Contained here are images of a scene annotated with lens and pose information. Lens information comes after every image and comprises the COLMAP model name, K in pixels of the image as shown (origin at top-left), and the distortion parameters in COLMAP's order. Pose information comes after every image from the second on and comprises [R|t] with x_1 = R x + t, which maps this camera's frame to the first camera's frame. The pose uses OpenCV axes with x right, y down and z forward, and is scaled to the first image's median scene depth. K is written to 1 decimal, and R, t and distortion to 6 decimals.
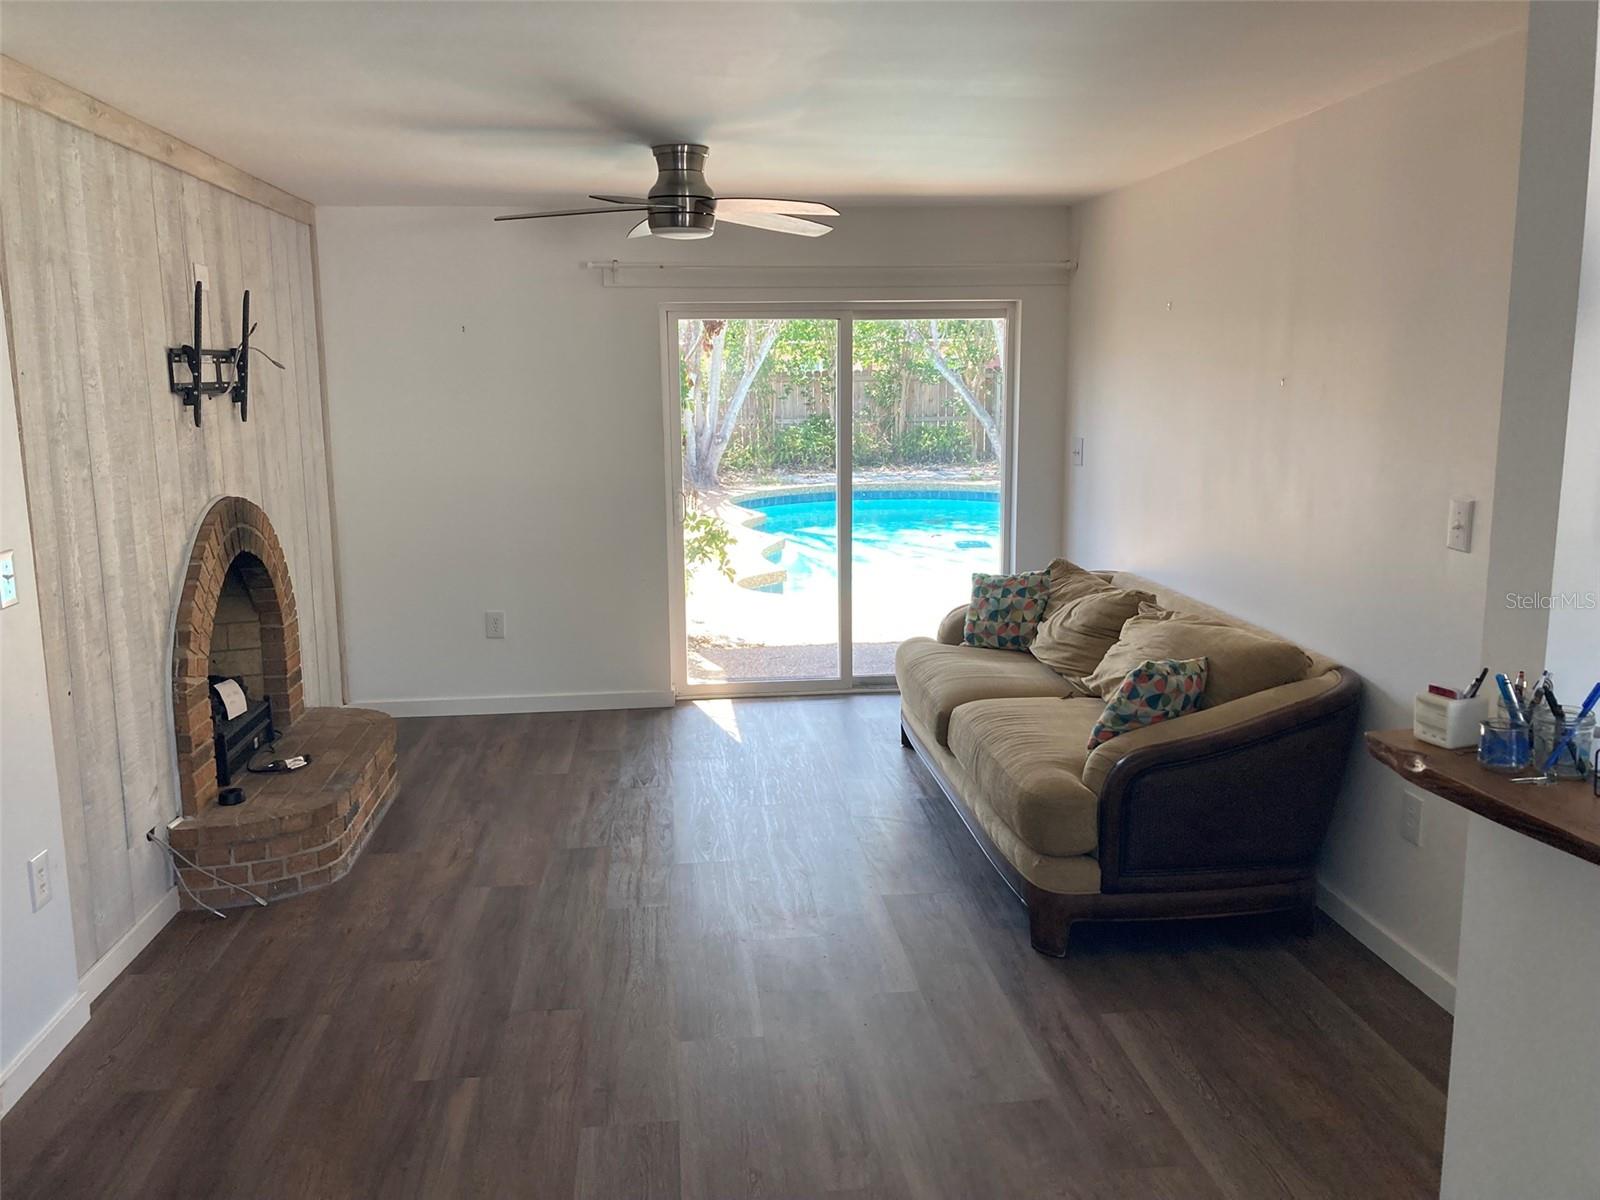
lens RADIAL K [[1324.9, 0, 806.6], [0, 1324.9, 598.4], [0, 0, 1]] dist [0.028609, -0.014762]
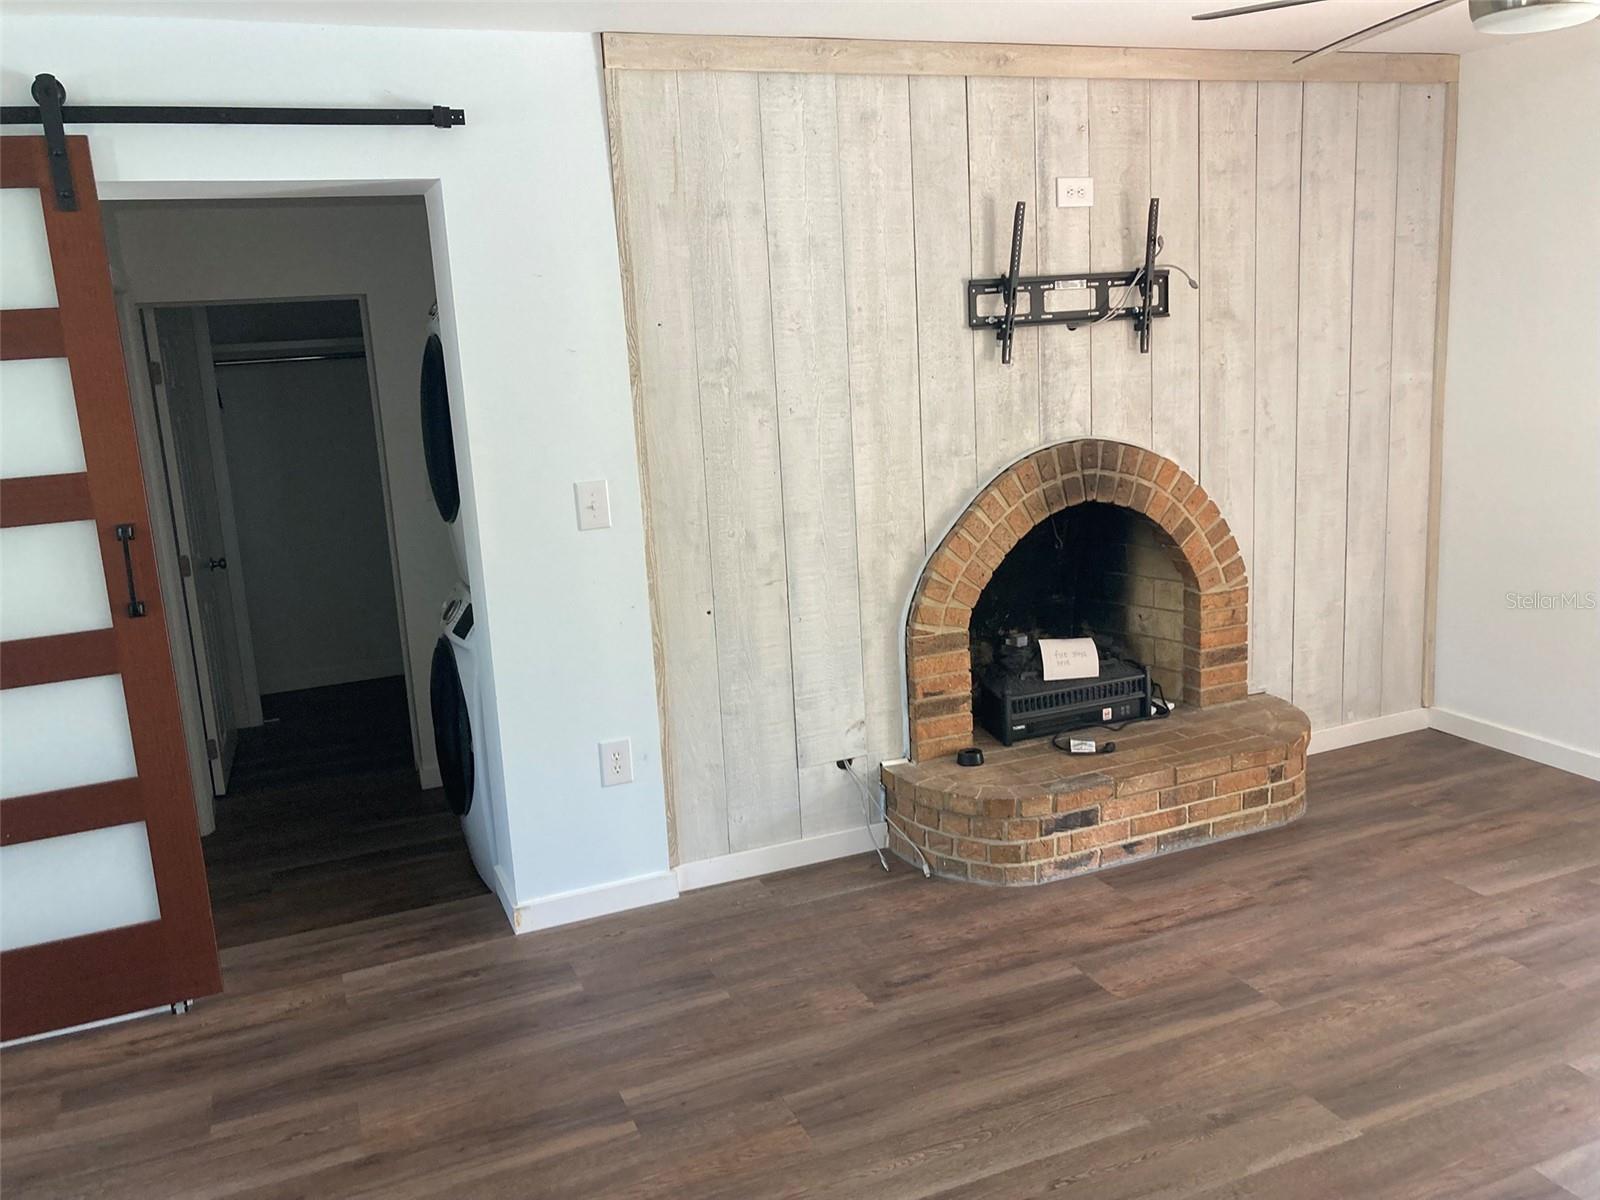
lens RADIAL K [[1324.9, 0, 804.0], [0, 1324.9, 597.3], [0, 0, 1]] dist [0.028609, -0.014762]
pose [[0.273116, 0.195951, -0.941813, 0.396303], [-0.109782, 0.978987, 0.171850, -0.110313], [0.955697, 0.056459, 0.288888, 0.595737]]
